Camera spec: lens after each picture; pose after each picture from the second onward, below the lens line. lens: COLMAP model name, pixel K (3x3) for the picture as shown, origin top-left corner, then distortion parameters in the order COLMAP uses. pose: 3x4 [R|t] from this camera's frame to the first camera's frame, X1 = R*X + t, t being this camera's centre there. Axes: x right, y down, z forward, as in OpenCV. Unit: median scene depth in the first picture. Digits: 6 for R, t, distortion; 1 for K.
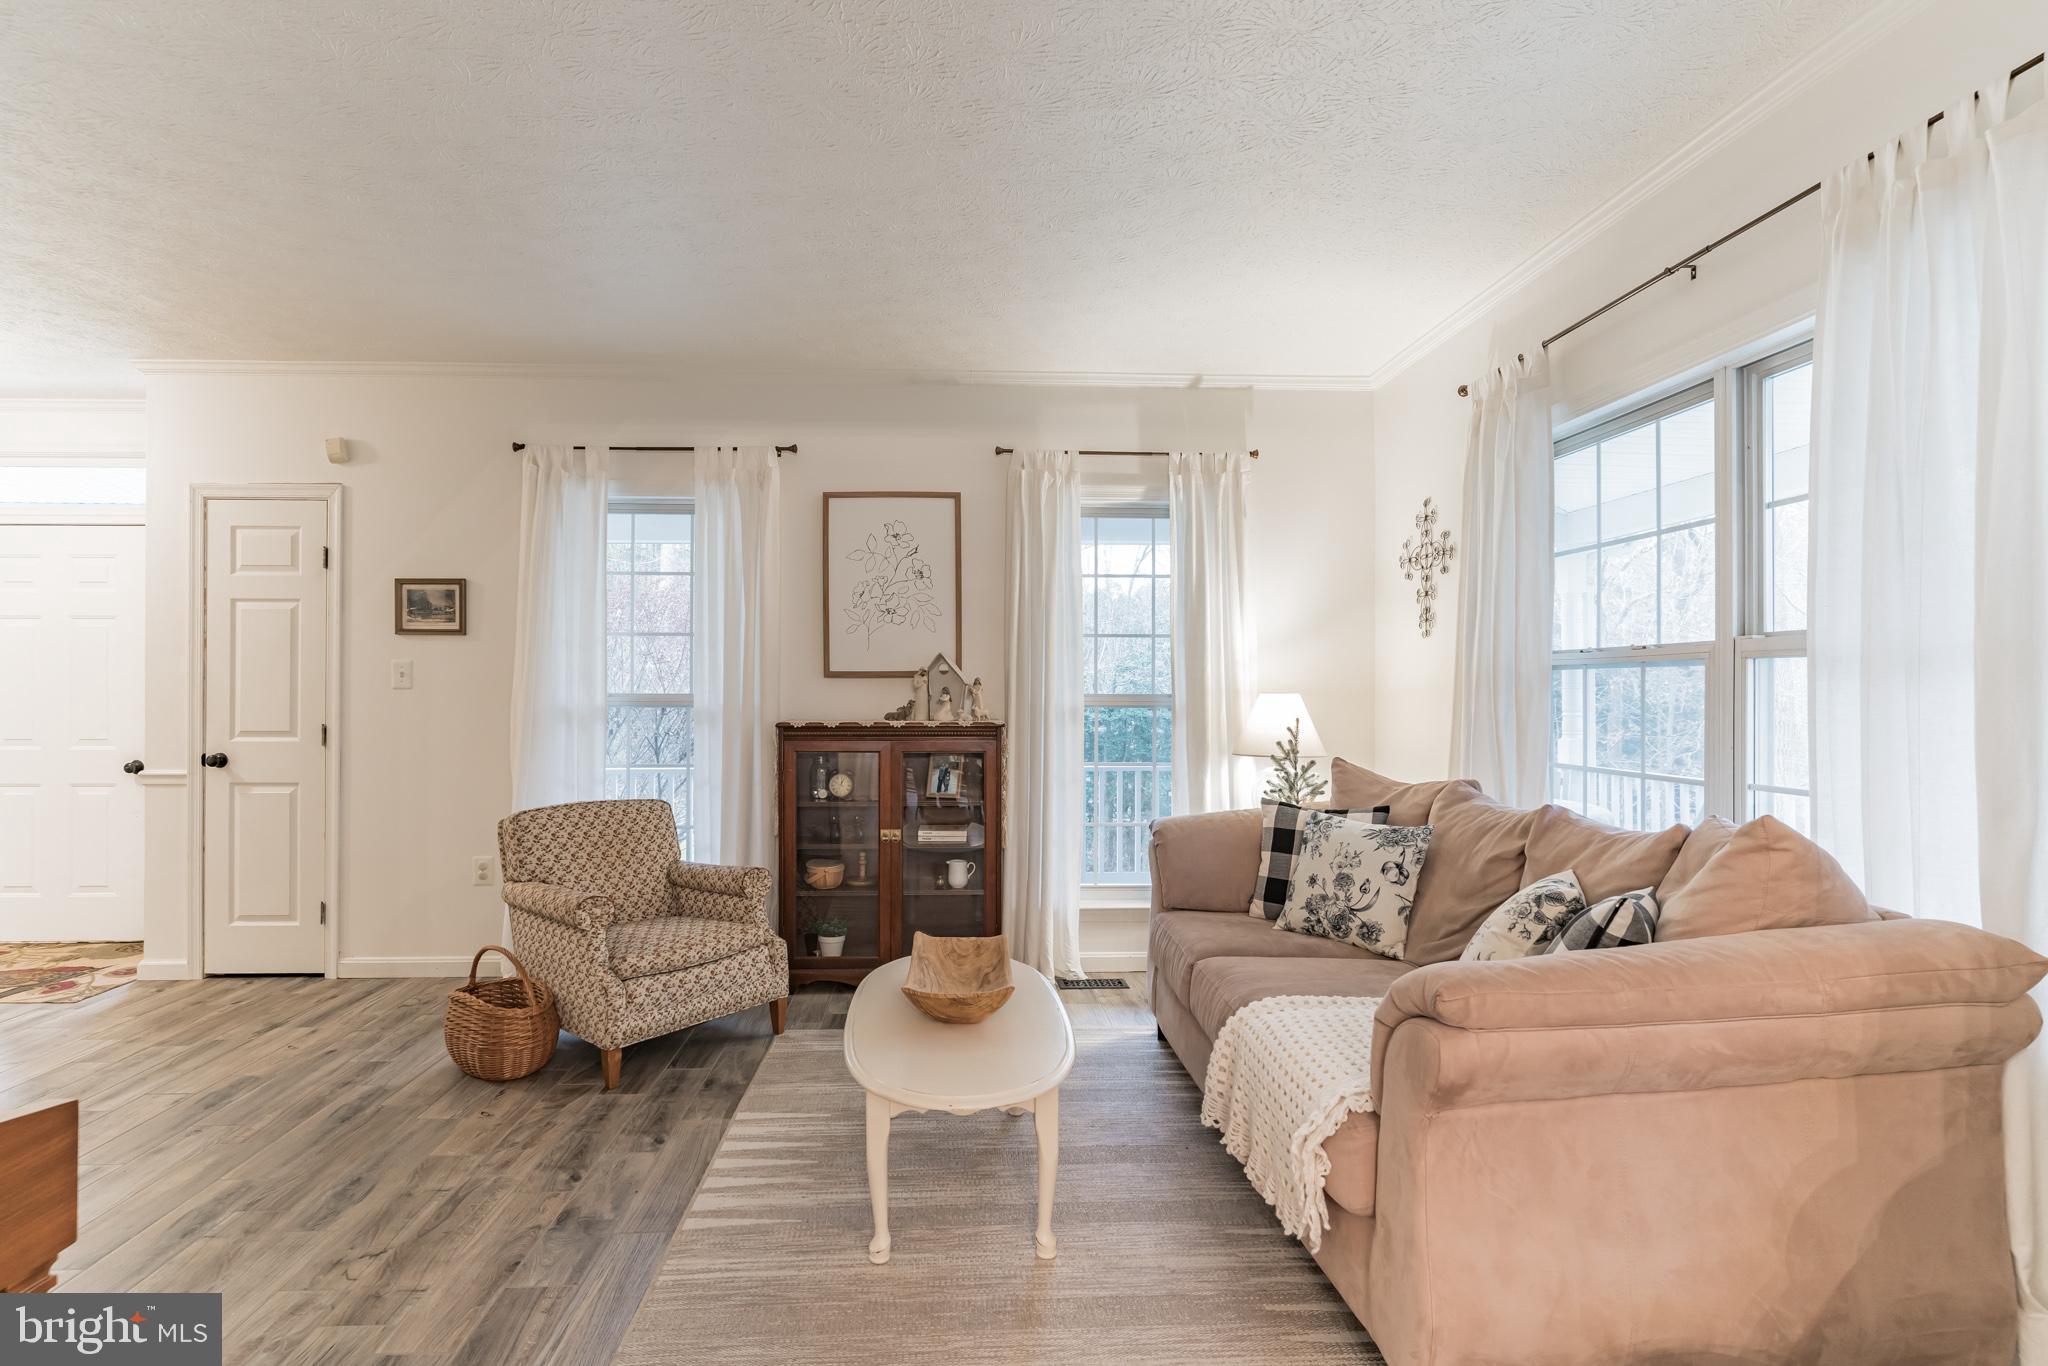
lens RADIAL K [[996.8, 0, 993.7], [0, 996.8, 682.7], [0, 0, 1]] dist [-0.024599, -0.000066]
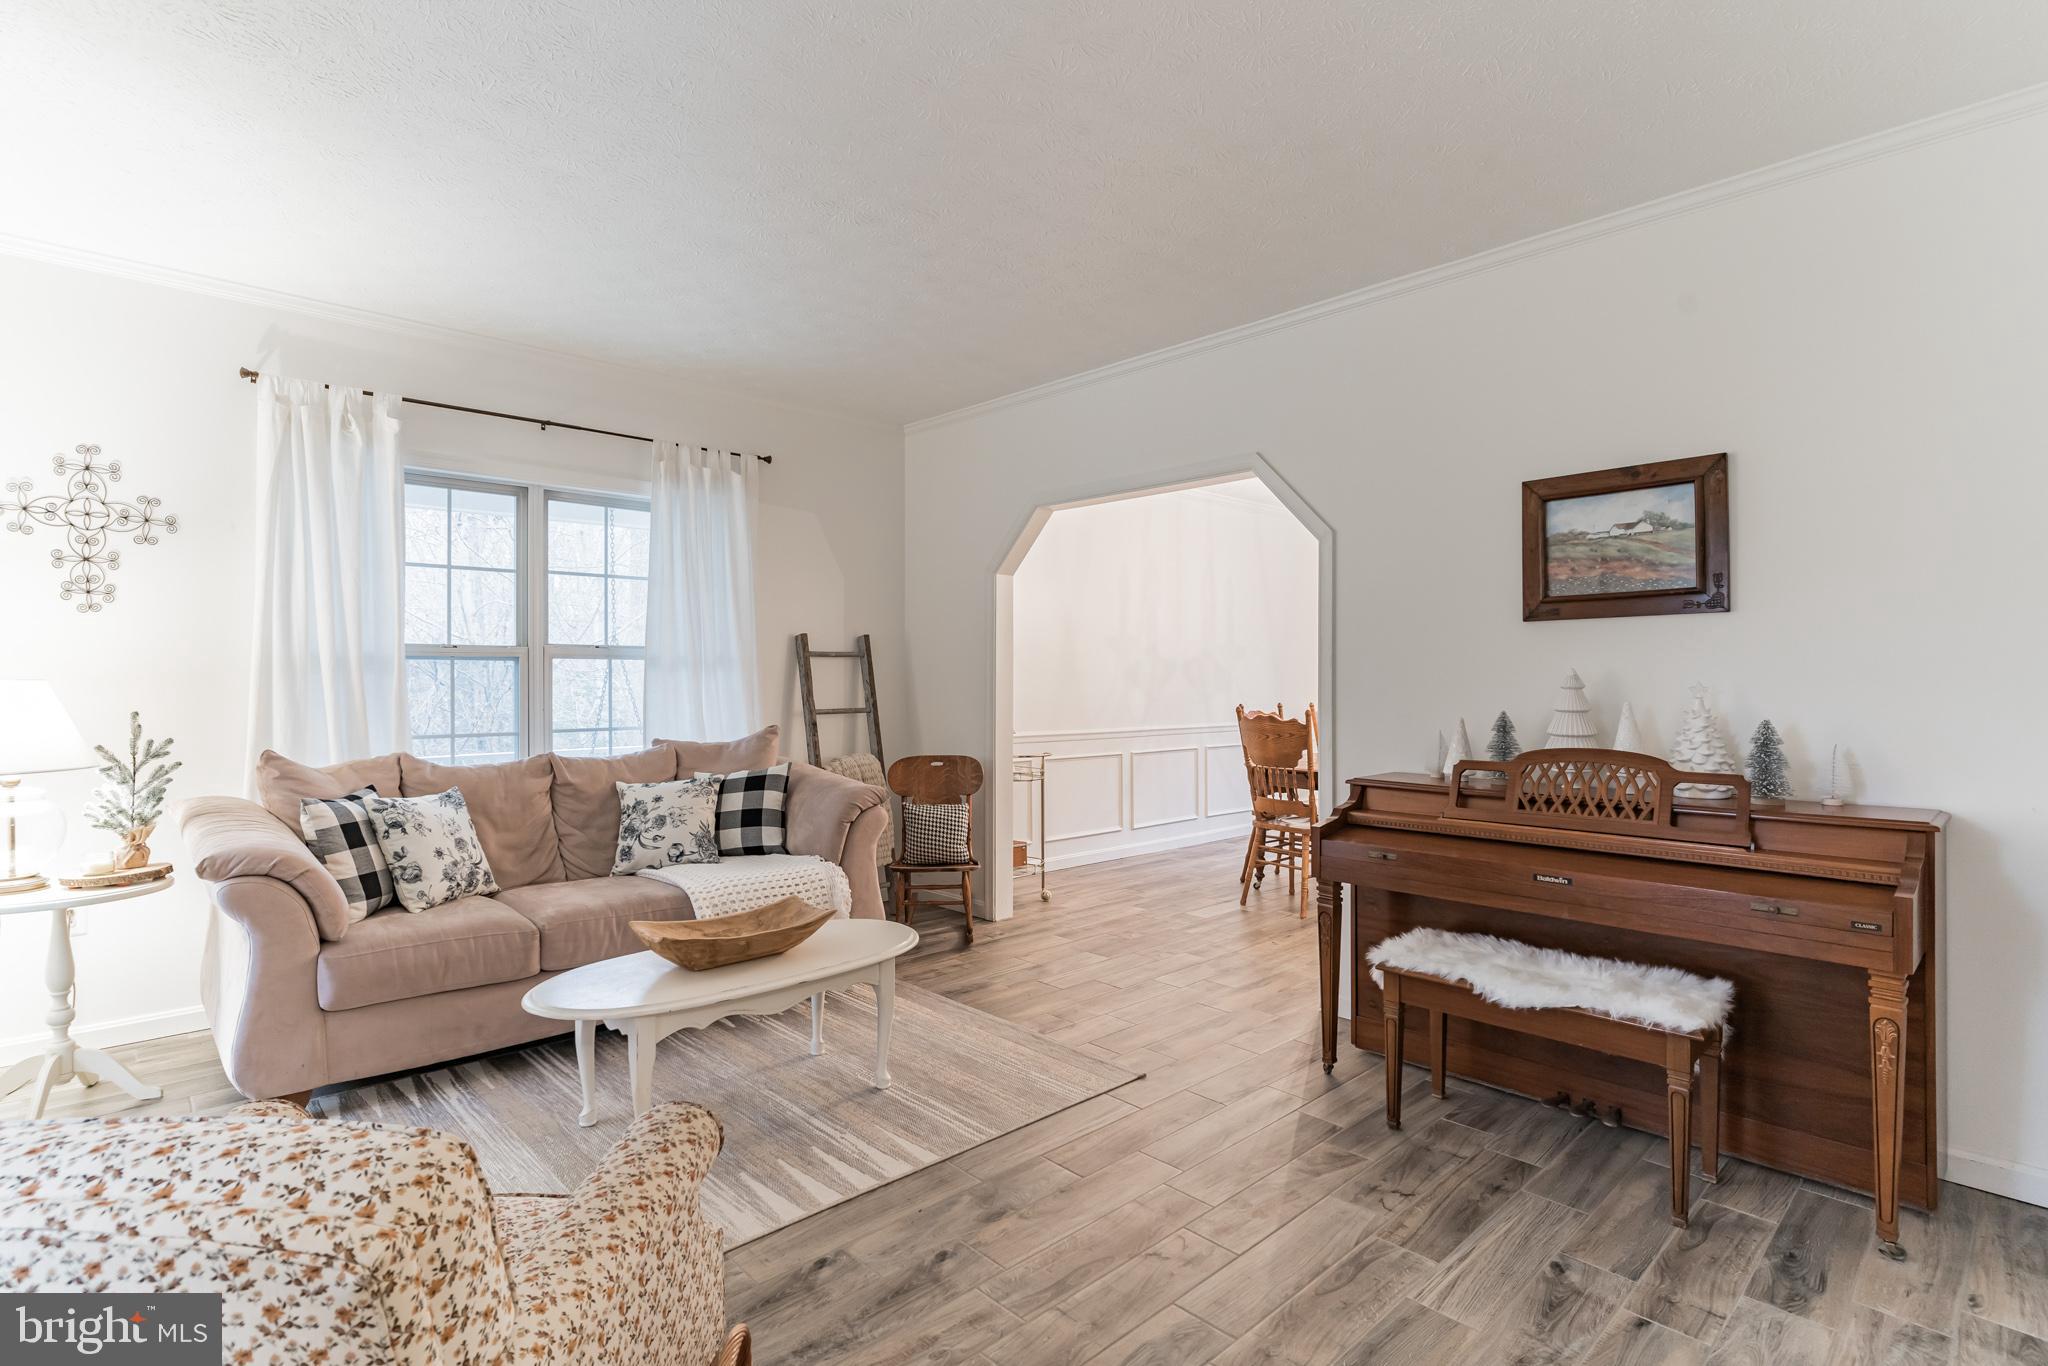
lens RADIAL K [[991.8, 0, 1022.8], [0, 991.8, 681.7], [0, 0, 1]] dist [-0.001916, -0.000865]
pose [[-0.655744, -0.004203, 0.754971, -1.099715], [-0.006240, 0.999981, 0.000146, 0.011255], [-0.754957, -0.004615, -0.655758, 1.496030]]
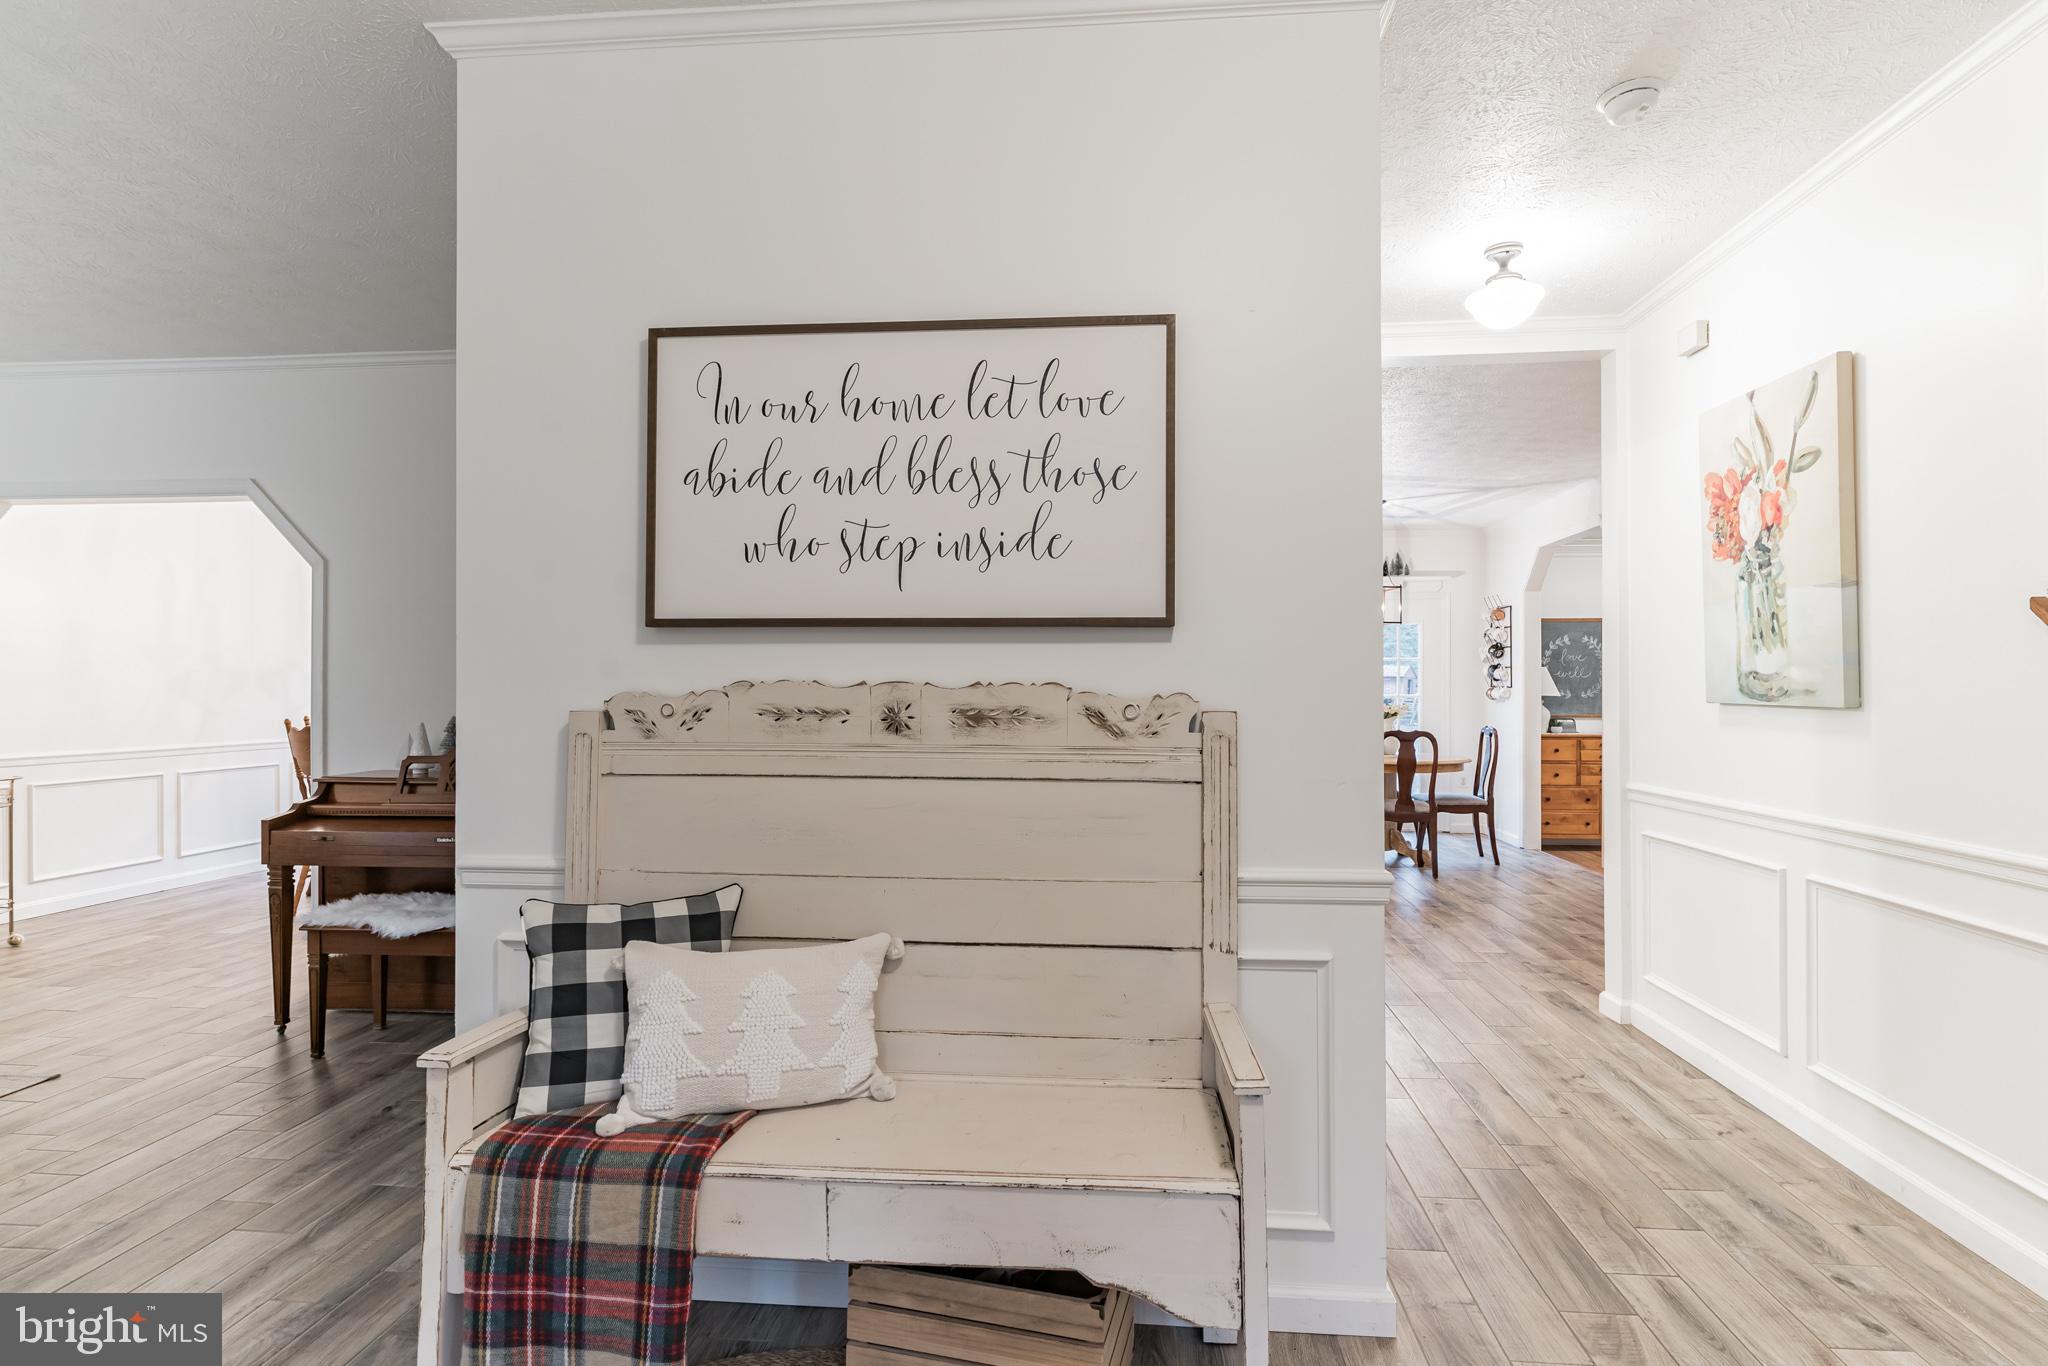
lens RADIAL K [[1006.5, 0, 1028.3], [0, 1006.5, 679.8], [0, 0, 1]] dist [0.000602, 0.000173]
pose [[-0.991460, 0.003669, 0.130362, -1.674871], [0.002220, 0.999934, -0.011263, 0.006343], [-0.130395, -0.010877, -0.991402, 1.699454]]
